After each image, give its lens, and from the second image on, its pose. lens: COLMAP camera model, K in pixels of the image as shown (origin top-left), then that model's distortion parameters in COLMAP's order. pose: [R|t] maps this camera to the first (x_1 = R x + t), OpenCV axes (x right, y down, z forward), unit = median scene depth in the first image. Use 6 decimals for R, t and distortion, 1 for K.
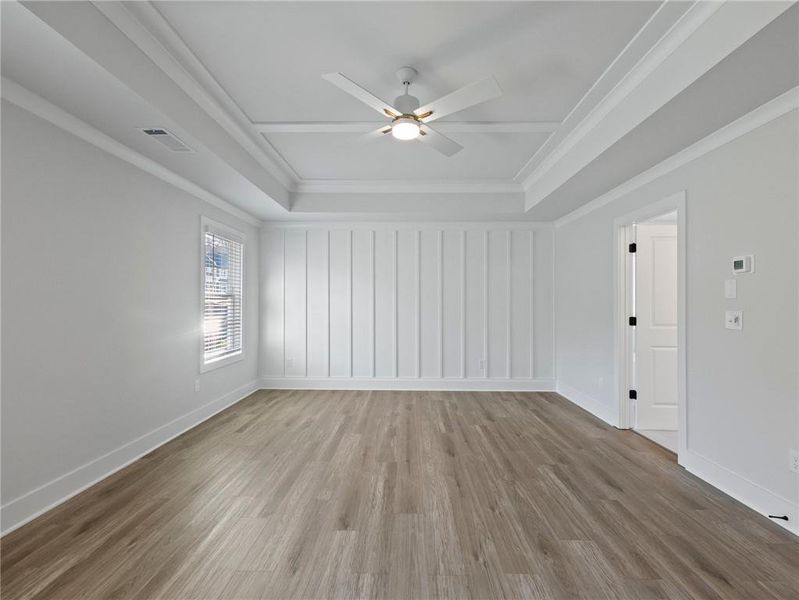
lens RADIAL K [[370.8, 0, 399.5], [0, 370.8, 300.1], [0, 0, 1]] dist [0.000454, 0.001021]
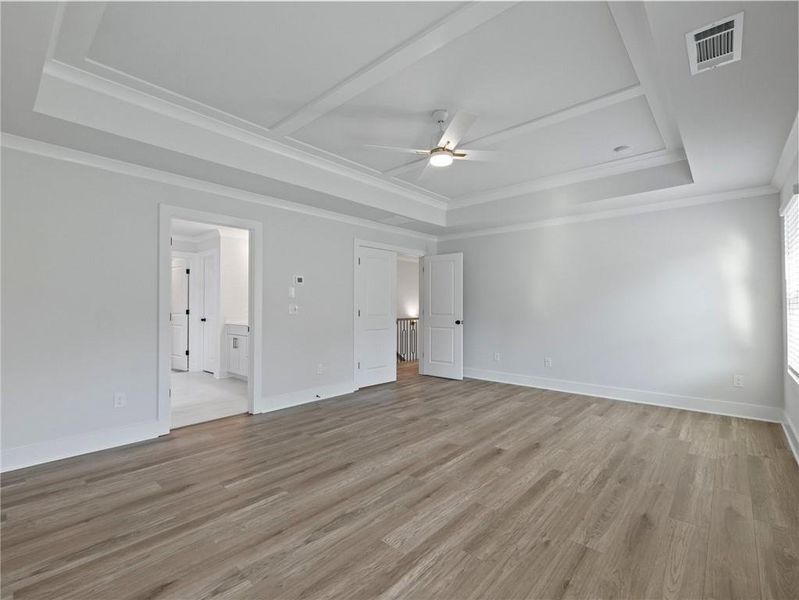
lens RADIAL K [[370.8, 0, 401.8], [0, 370.8, 303.0], [0, 0, 1]] dist [0.000454, 0.001021]
pose [[-0.763694, 0.000628, 0.645578, -0.573019], [-0.011398, 0.999831, -0.014457, 0.035923], [-0.645478, -0.018399, -0.763558, 1.706795]]
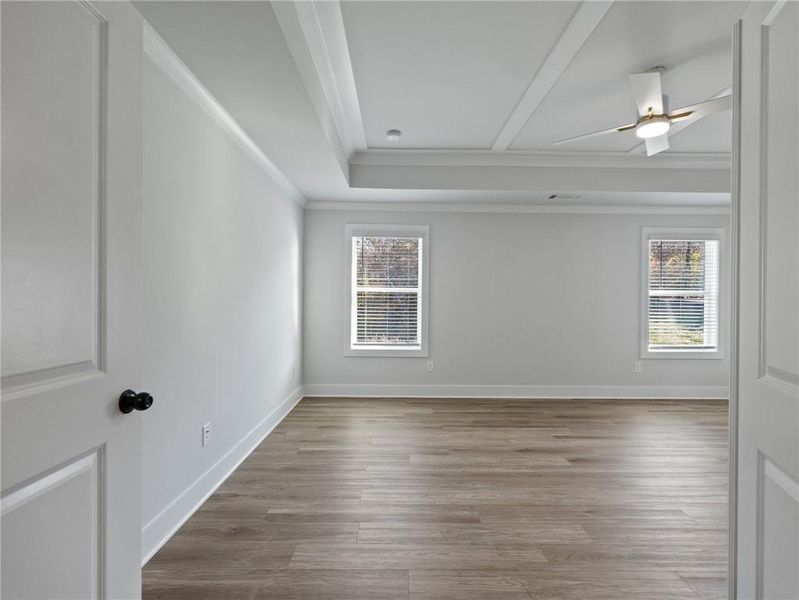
lens RADIAL K [[370.8, 0, 401.7], [0, 370.8, 299.6], [0, 0, 1]] dist [0.000454, 0.001021]
pose [[0.043174, -0.002633, -0.999064, 0.858037], [0.000505, 0.999996, -0.002613, 0.010619], [0.999067, -0.000392, 0.043175, 0.220713]]
